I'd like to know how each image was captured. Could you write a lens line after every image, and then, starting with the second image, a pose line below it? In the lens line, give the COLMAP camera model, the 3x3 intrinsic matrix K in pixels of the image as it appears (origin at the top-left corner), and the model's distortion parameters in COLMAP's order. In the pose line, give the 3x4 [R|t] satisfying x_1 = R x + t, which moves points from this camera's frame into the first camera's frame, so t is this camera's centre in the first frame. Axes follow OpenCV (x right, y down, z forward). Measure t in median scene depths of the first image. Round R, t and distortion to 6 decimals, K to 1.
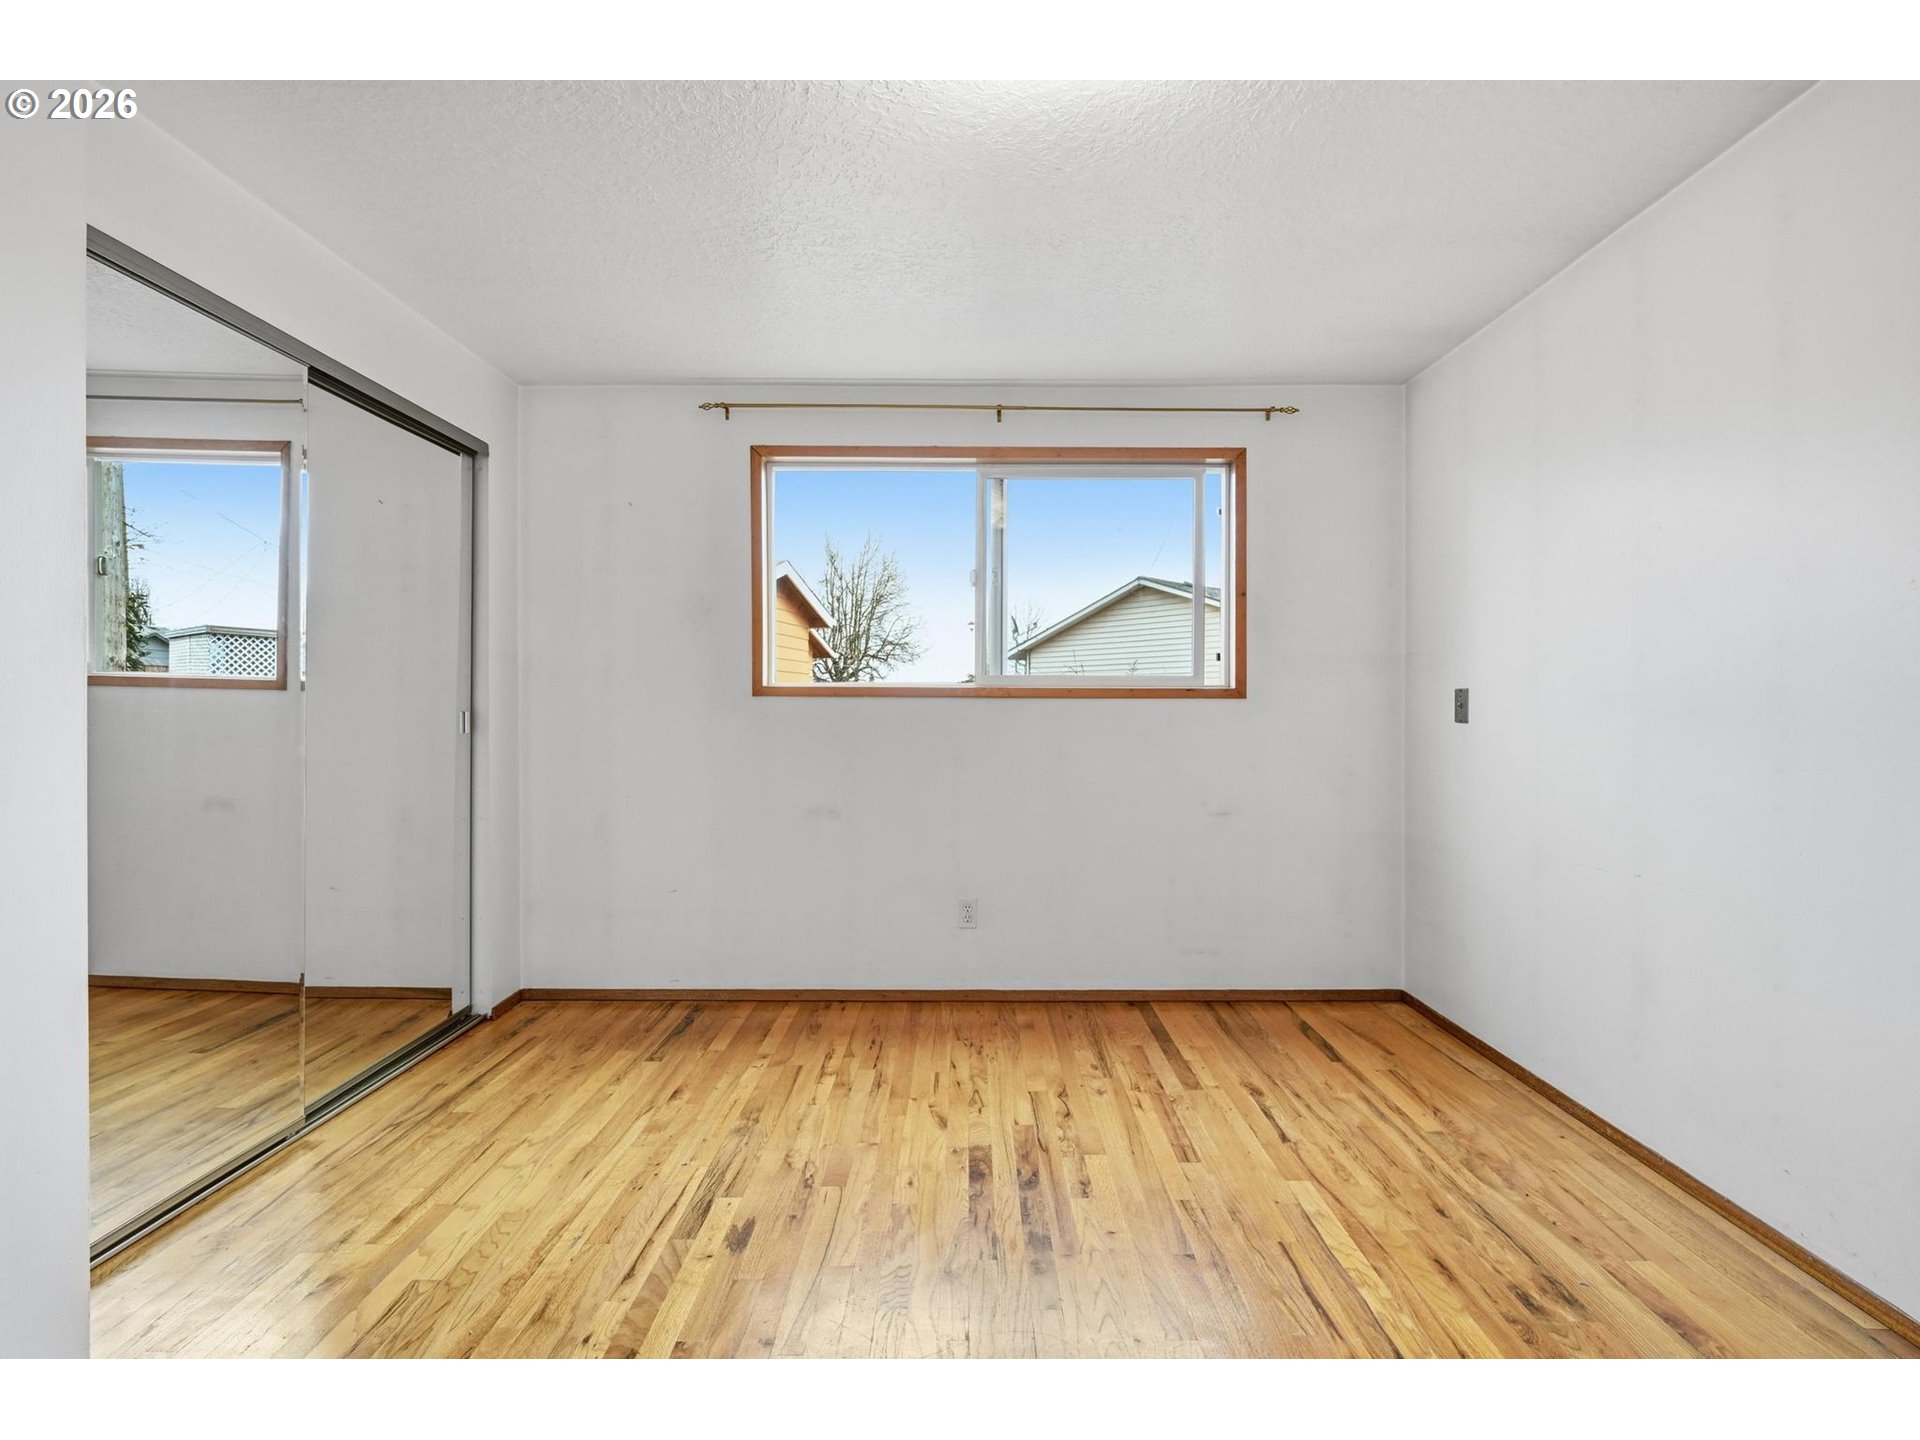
lens RADIAL K [[955.2, 0, 965.3], [0, 955.2, 709.3], [0, 0, 1]] dist [0.011263, -0.000322]
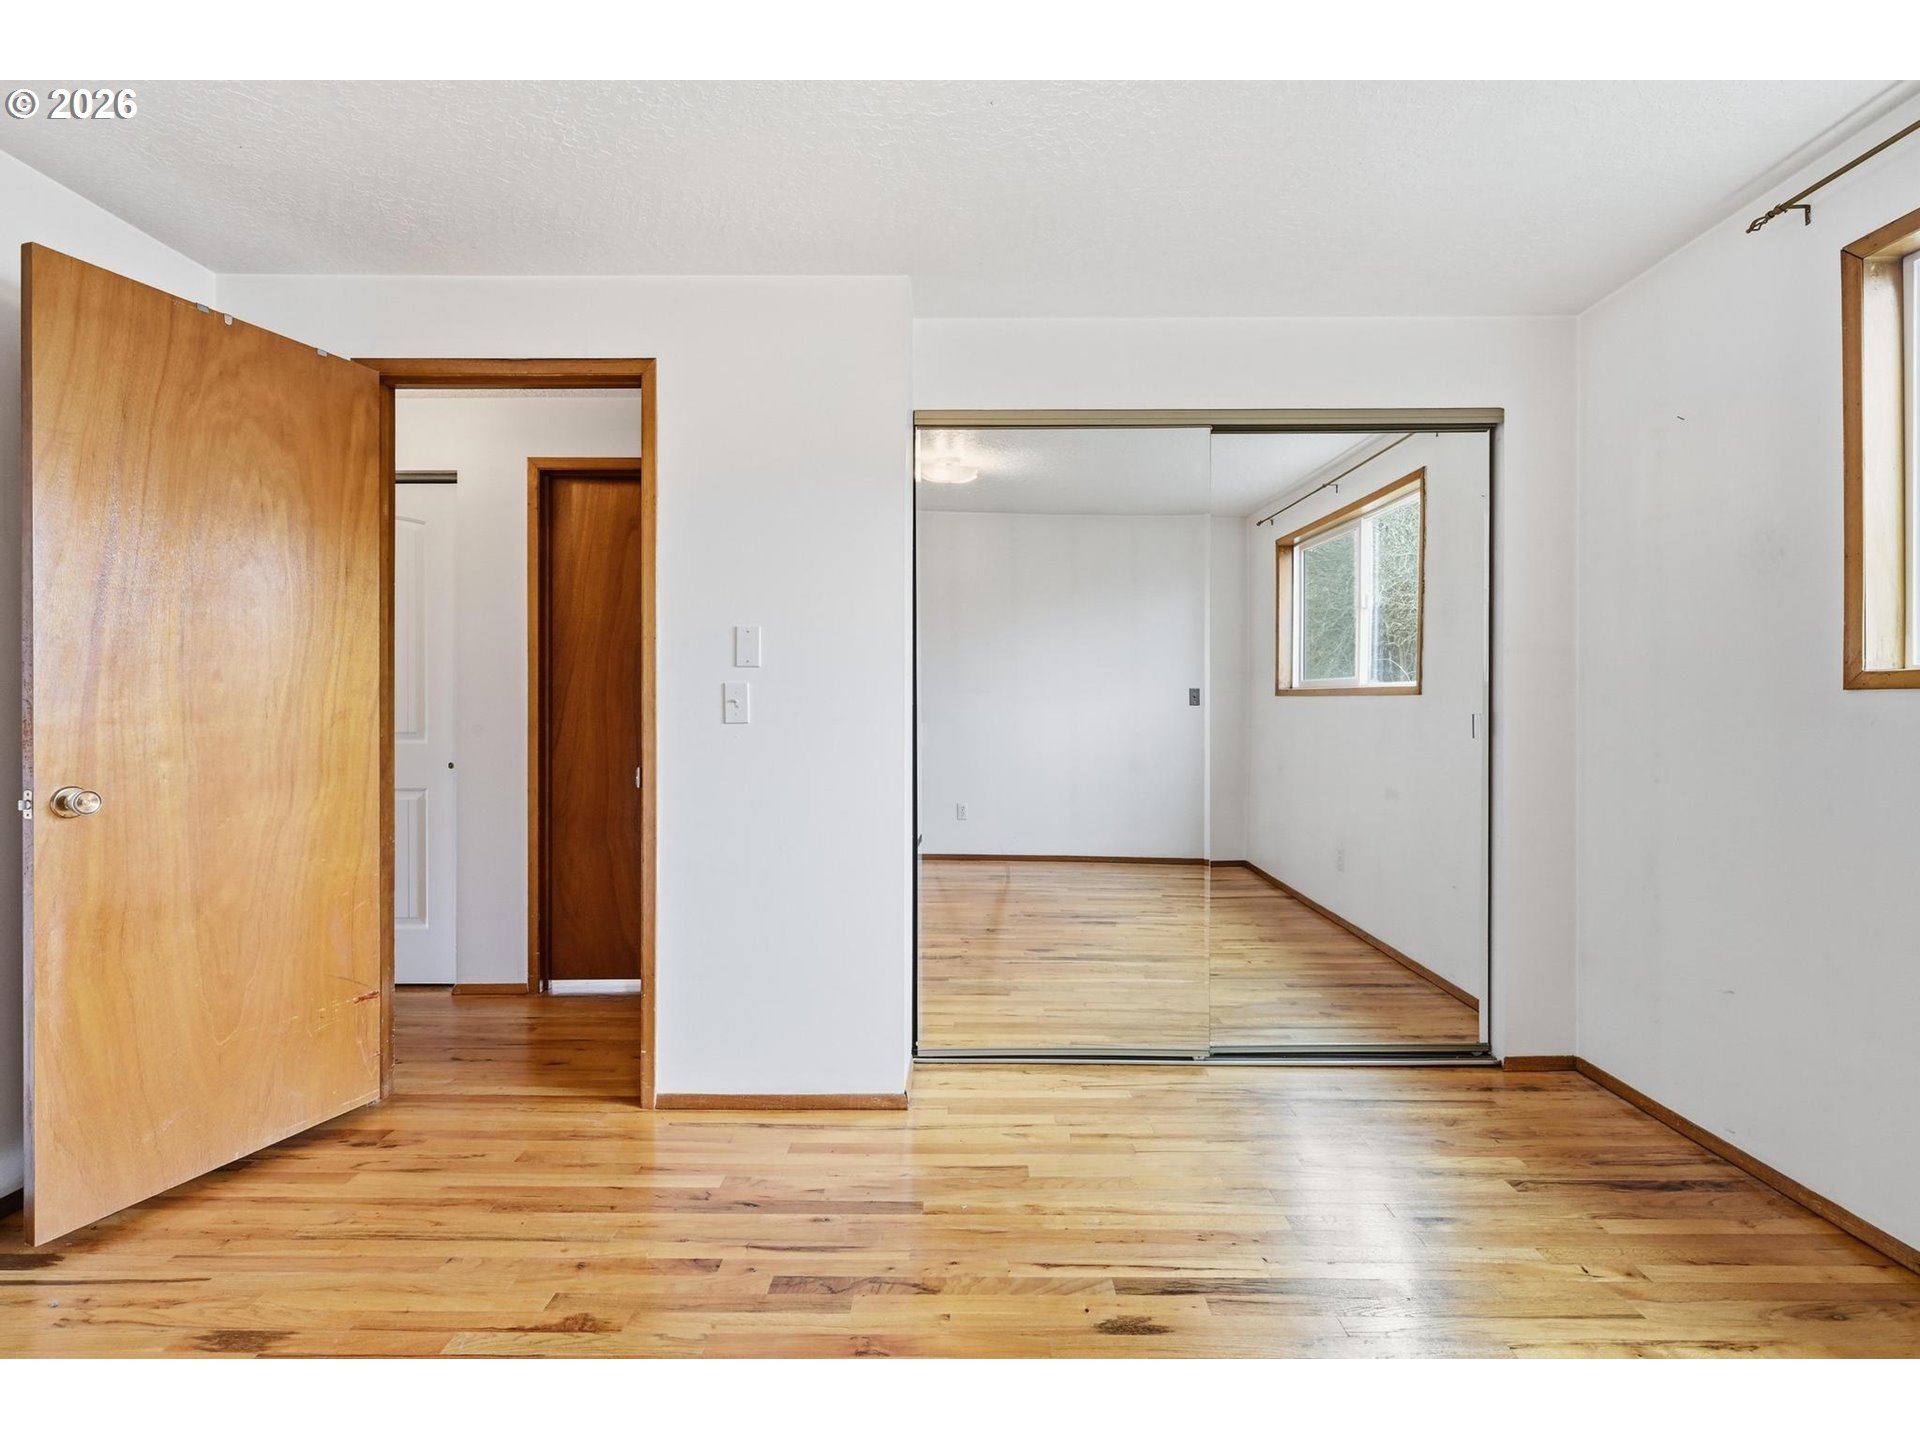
lens RADIAL K [[955.2, 0, 953.0], [0, 955.2, 707.4], [0, 0, 1]] dist [0.011263, -0.000322]
pose [[-0.013625, 0.001994, -0.999905, 0.755737], [0.000197, 0.999998, 0.001992, -0.009858], [0.999907, -0.000170, -0.013626, 1.024606]]
